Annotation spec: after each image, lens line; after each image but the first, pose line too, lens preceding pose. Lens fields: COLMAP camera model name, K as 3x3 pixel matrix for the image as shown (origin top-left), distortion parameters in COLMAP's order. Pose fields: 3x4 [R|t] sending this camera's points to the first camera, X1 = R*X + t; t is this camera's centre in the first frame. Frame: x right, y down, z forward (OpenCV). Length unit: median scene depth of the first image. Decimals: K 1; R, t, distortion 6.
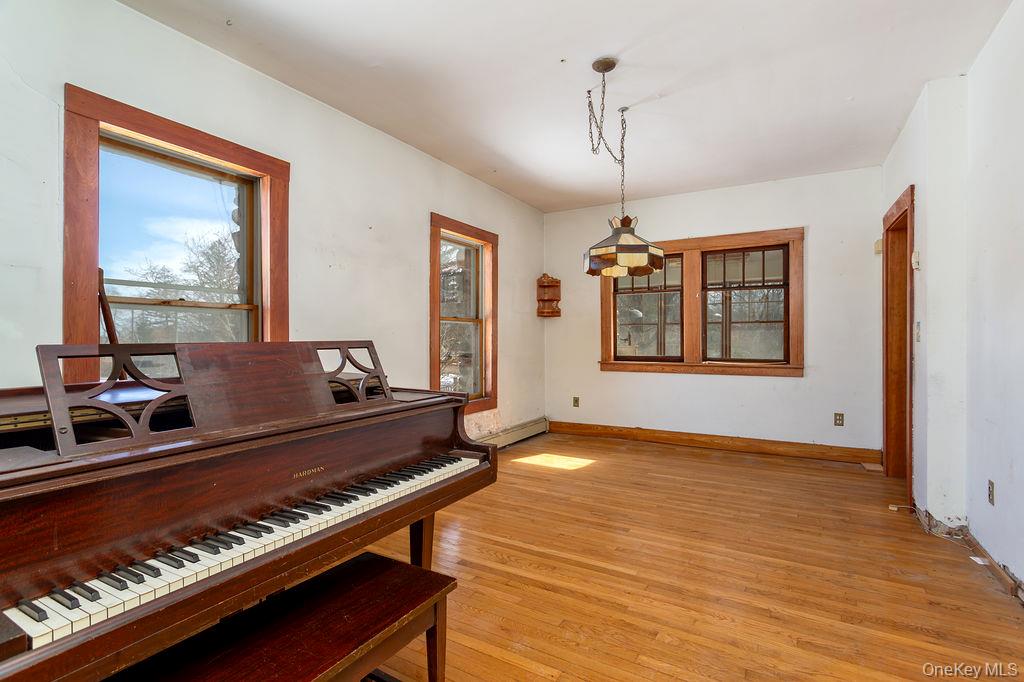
lens RADIAL K [[484.0, 0, 515.2], [0, 484.0, 339.9], [0, 0, 1]] dist [0.003633, 0.000821]
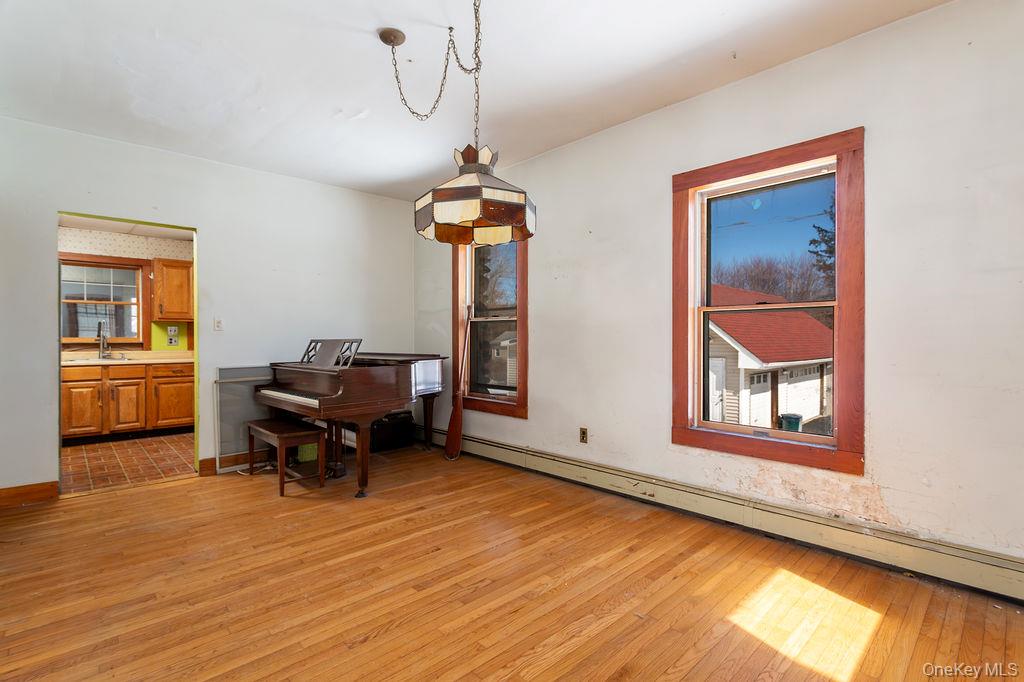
lens RADIAL K [[484.0, 0, 510.3], [0, 484.0, 345.8], [0, 0, 1]] dist [0.003633, 0.000821]
pose [[-0.277999, 0.019364, -0.960386, 1.173111], [0.004424, 0.999812, 0.018878, -0.008387], [0.960571, 0.000999, -0.278032, 1.726520]]
